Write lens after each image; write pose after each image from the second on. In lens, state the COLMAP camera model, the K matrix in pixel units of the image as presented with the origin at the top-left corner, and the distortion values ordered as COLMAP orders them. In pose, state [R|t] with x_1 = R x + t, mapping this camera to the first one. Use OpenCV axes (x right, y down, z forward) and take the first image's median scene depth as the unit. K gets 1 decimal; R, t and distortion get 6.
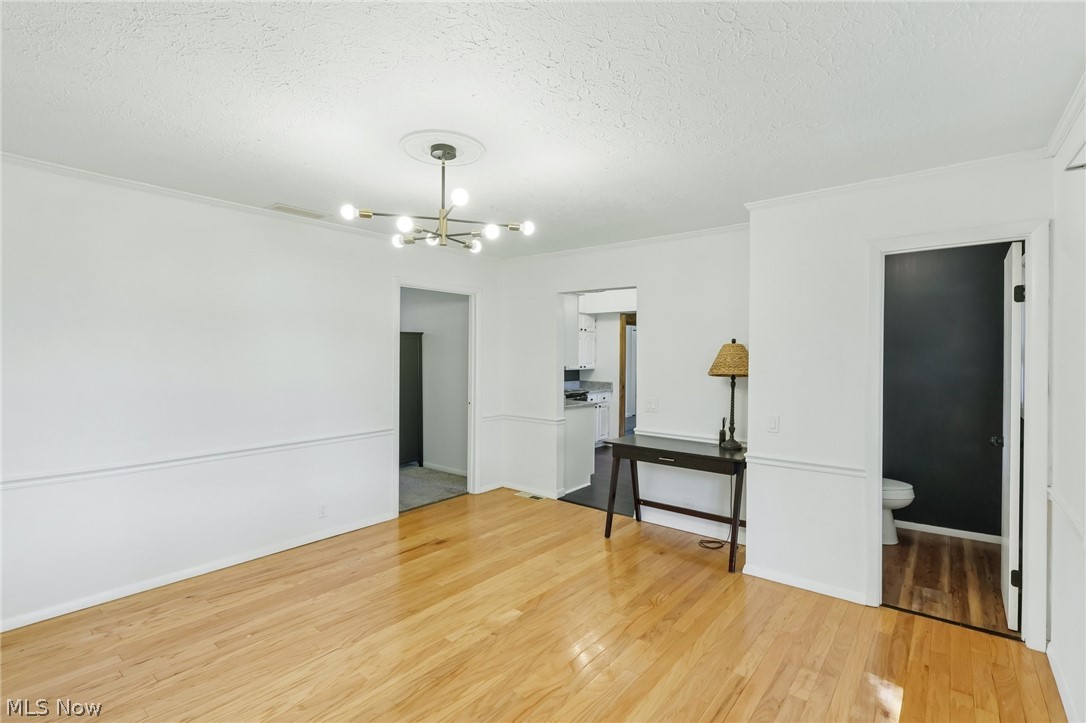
lens RADIAL K [[500.4, 0, 541.7], [0, 500.4, 358.5], [0, 0, 1]] dist [-0.004332, 0.000811]
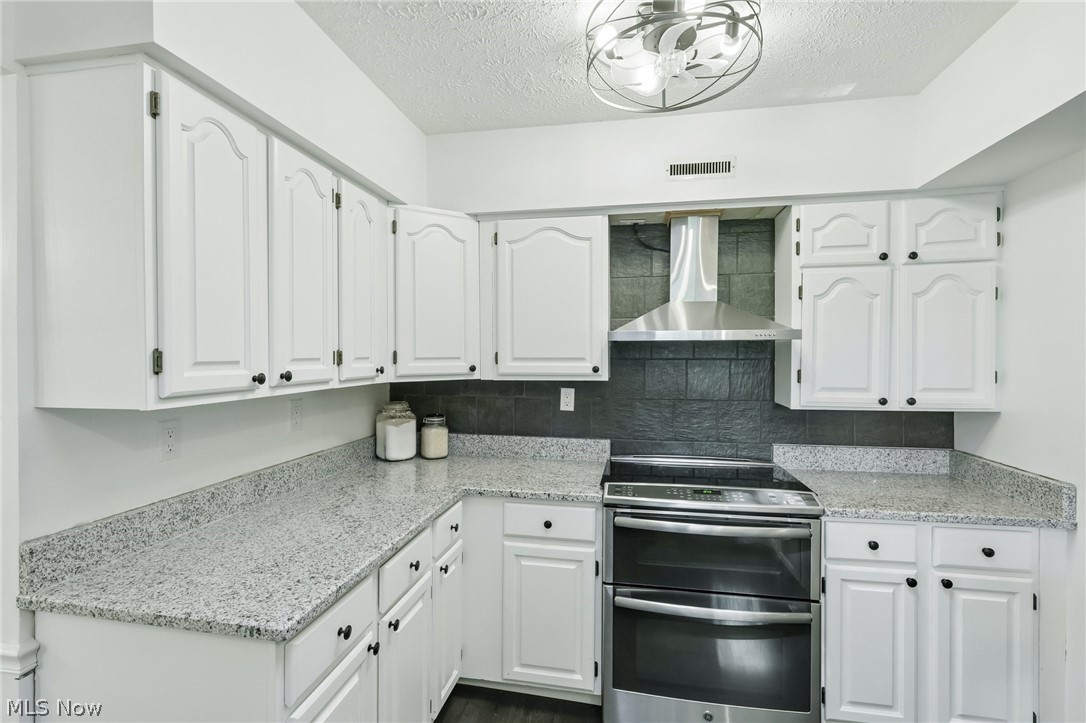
lens RADIAL K [[500.4, 0, 541.7], [0, 500.4, 358.5], [0, 0, 1]] dist [-0.004332, 0.000811]
pose [[0.469342, -0.005189, -0.883001, 0.482808], [-0.000892, 0.999979, -0.006351, -0.007931], [0.883016, 0.003769, 0.469328, 1.548641]]
